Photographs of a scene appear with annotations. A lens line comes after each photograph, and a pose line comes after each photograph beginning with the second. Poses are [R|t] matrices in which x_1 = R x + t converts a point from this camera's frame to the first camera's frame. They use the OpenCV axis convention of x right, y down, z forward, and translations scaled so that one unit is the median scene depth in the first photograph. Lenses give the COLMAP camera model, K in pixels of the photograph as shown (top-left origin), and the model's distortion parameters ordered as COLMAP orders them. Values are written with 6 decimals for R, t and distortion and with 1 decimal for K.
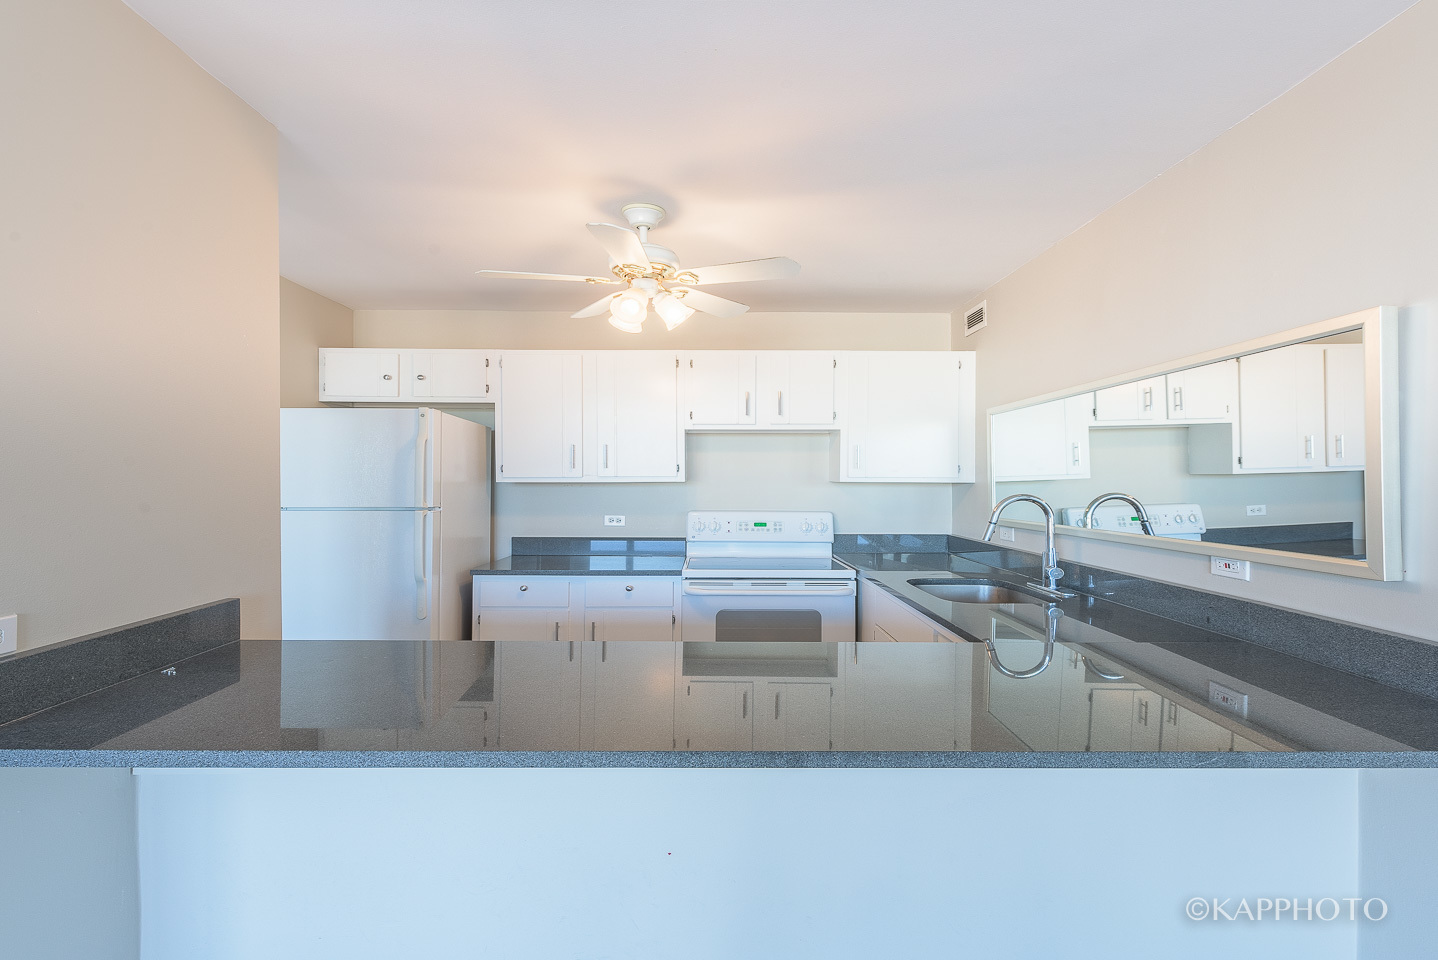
lens RADIAL K [[517.0, 0, 719.0], [0, 517.0, 480.0], [0, 0, 1]] dist [-0.000765, 0.000011]
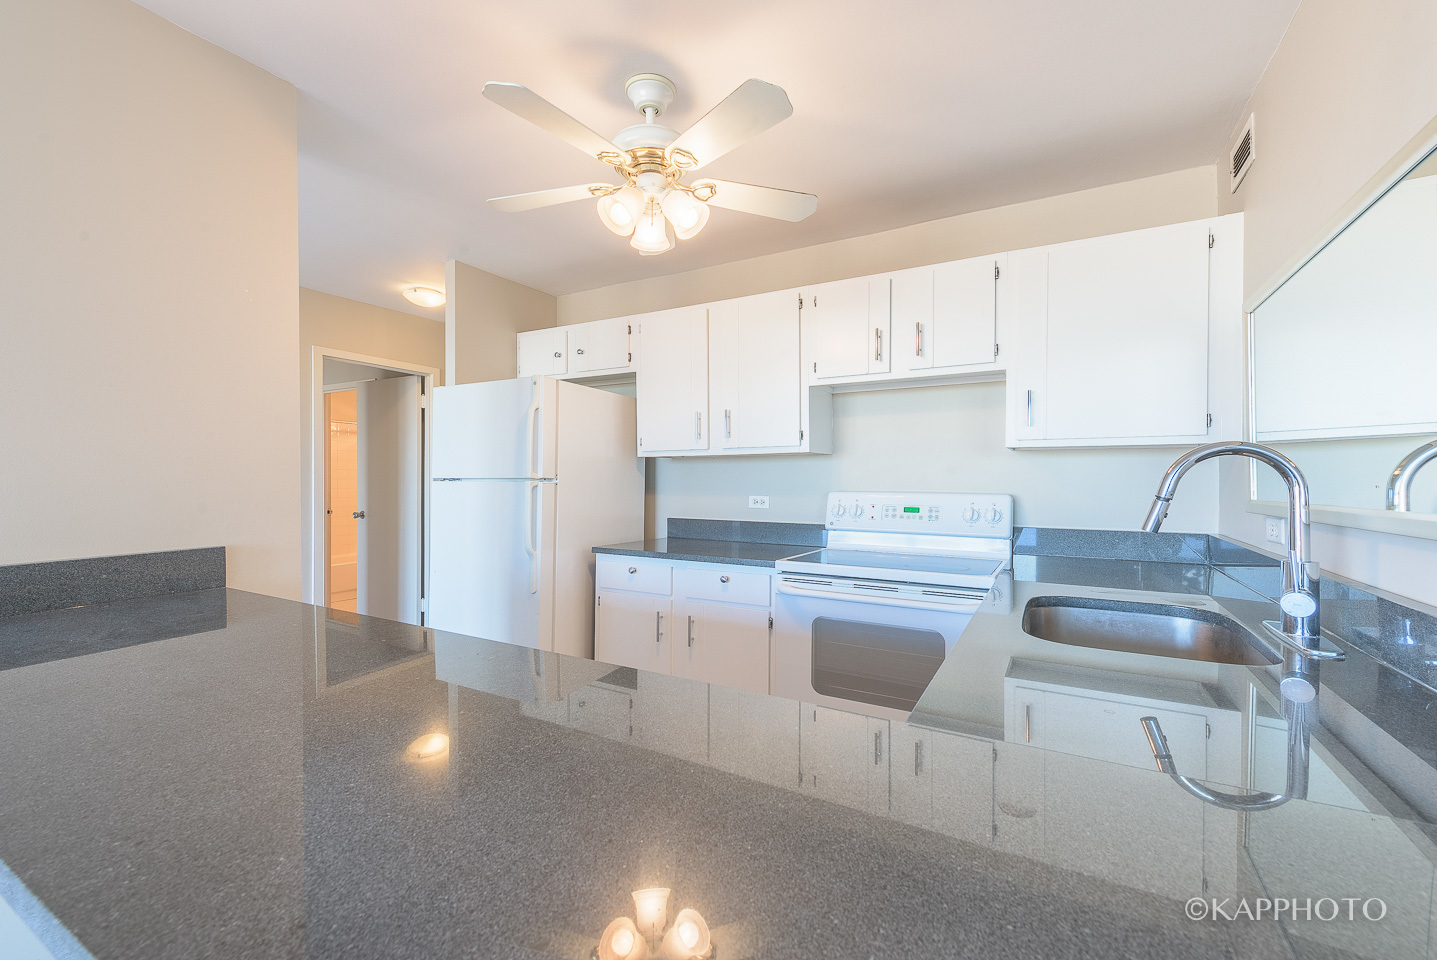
lens RADIAL K [[539.8, 0, 860.3], [0, 539.8, 485.5], [0, 0, 1]] dist [0.001361, 0.000064]
pose [[0.913924, 0.007238, -0.405822, 0.339522], [-0.005483, 0.999970, 0.005486, 0.049226], [0.405849, -0.002789, 0.913936, 0.273455]]
